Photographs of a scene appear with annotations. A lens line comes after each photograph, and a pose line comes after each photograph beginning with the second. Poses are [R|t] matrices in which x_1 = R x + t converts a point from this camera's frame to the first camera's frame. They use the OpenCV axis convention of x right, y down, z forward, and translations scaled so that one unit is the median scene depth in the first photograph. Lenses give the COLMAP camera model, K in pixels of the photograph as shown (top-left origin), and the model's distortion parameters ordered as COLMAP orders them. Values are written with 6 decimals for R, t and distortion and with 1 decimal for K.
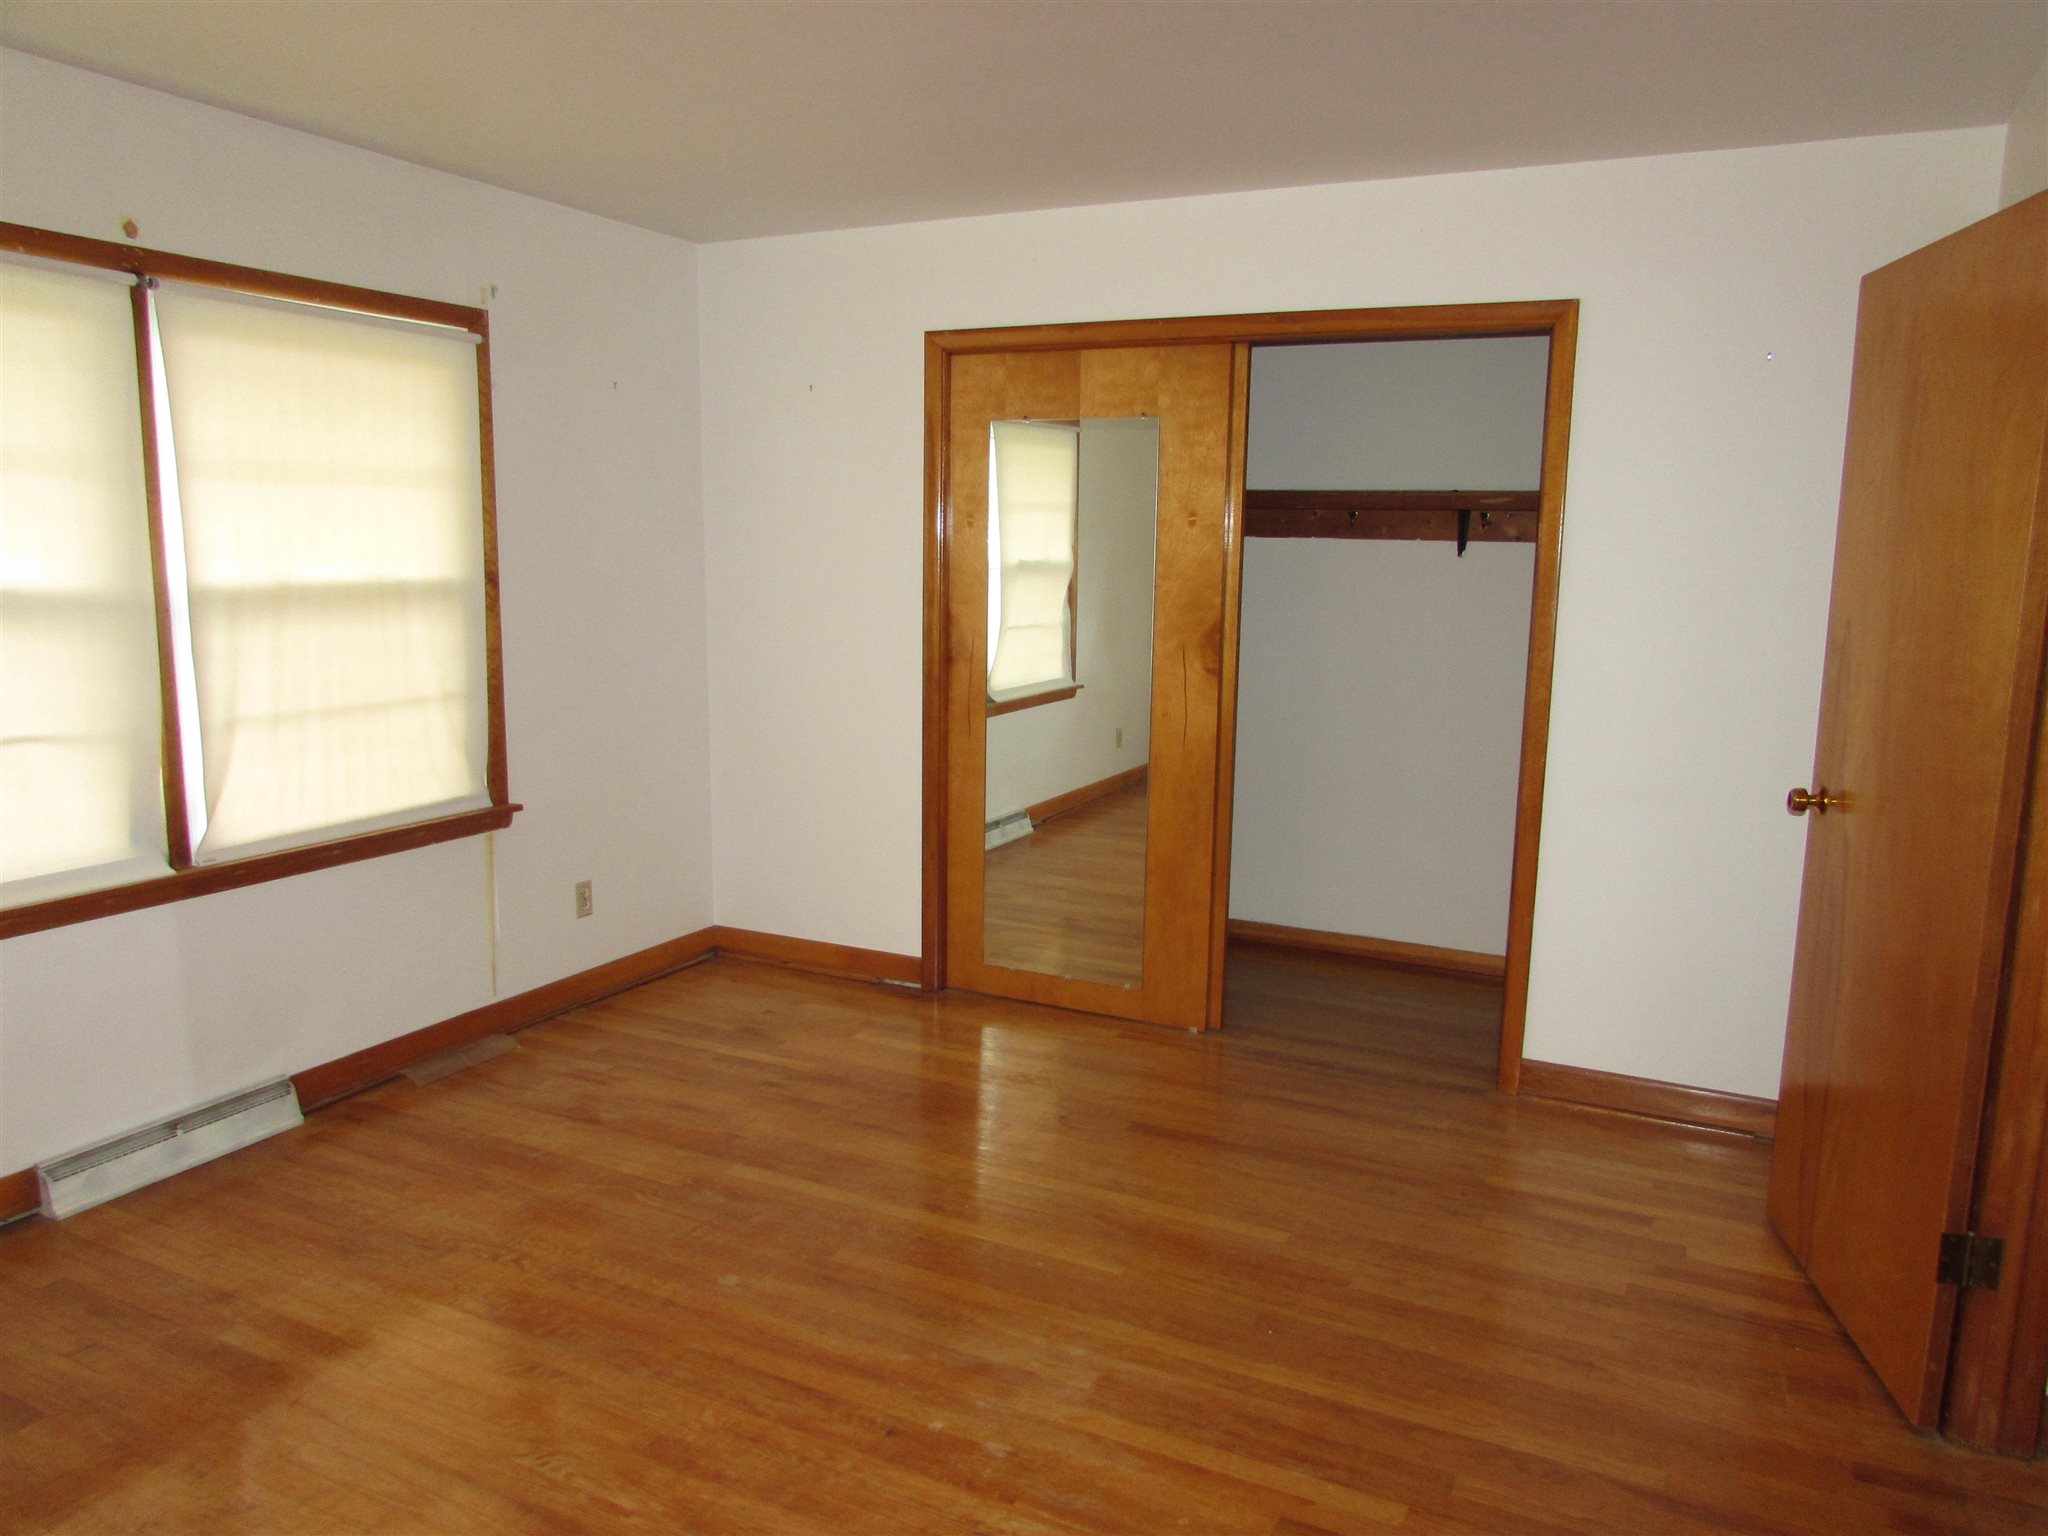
lens RADIAL K [[1439.9, 0, 1024.0], [0, 1439.9, 768.0], [0, 0, 1]] dist [0.002783, 0.002666]
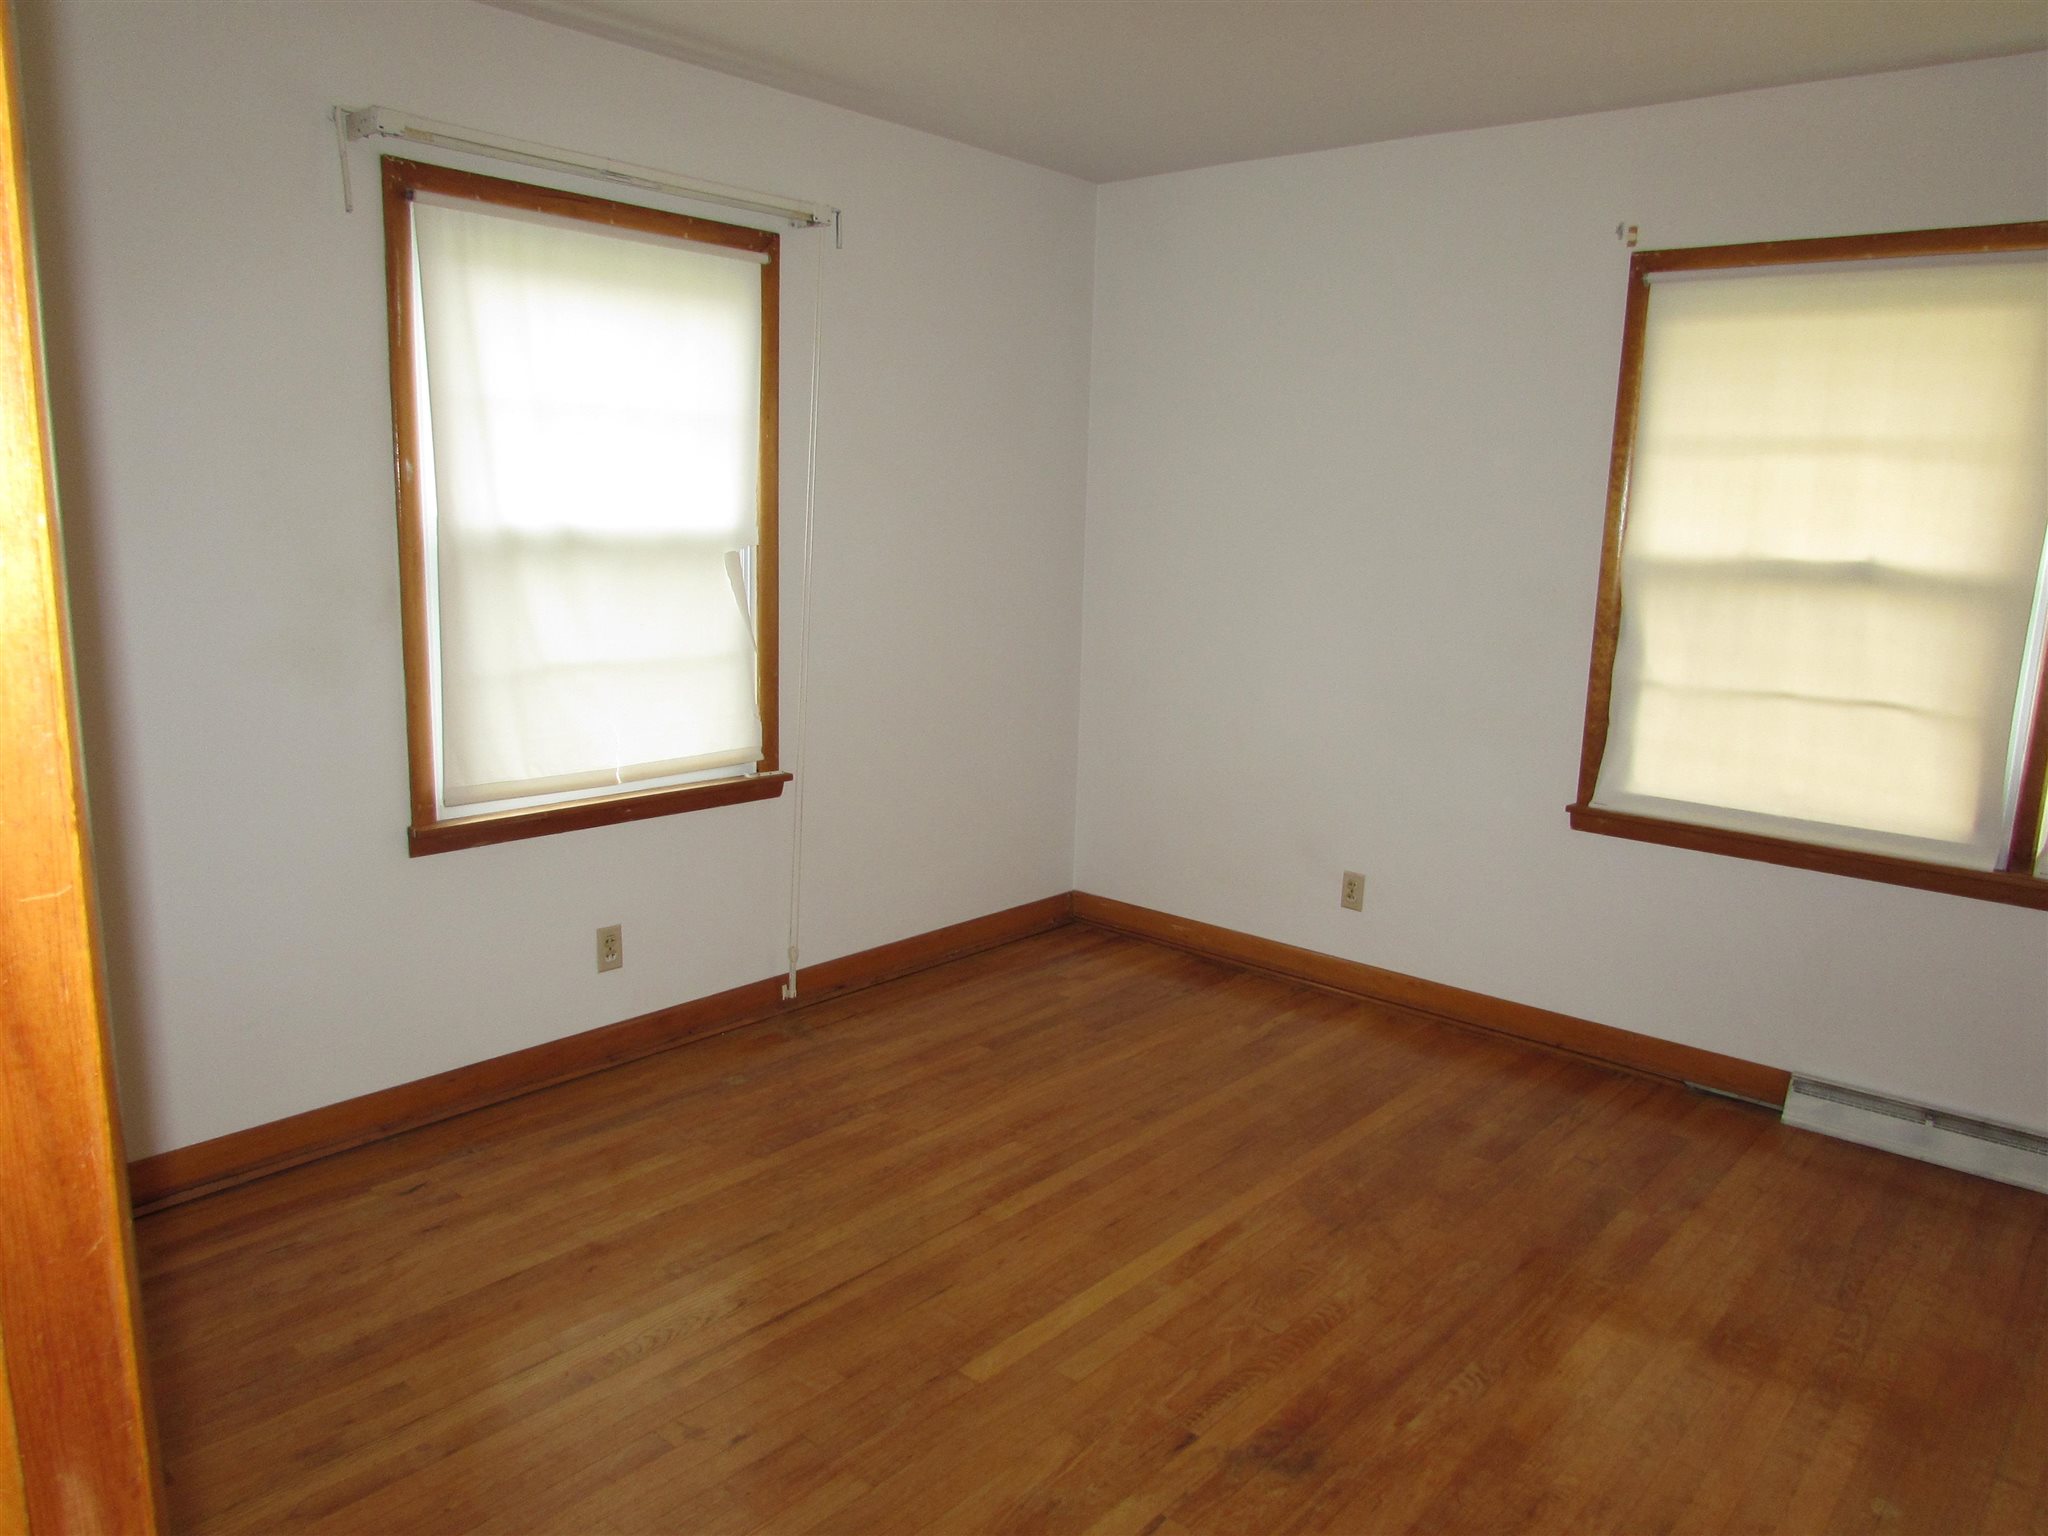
lens RADIAL K [[1485.1, 0, 1024.0], [0, 1485.1, 768.0], [0, 0, 1]] dist [-0.003580, -0.003081]
pose [[-0.243523, 0.164285, -0.955880, 0.539981], [-0.178692, 0.961079, 0.210703, -0.092295], [0.953292, 0.222119, -0.204689, 0.604751]]
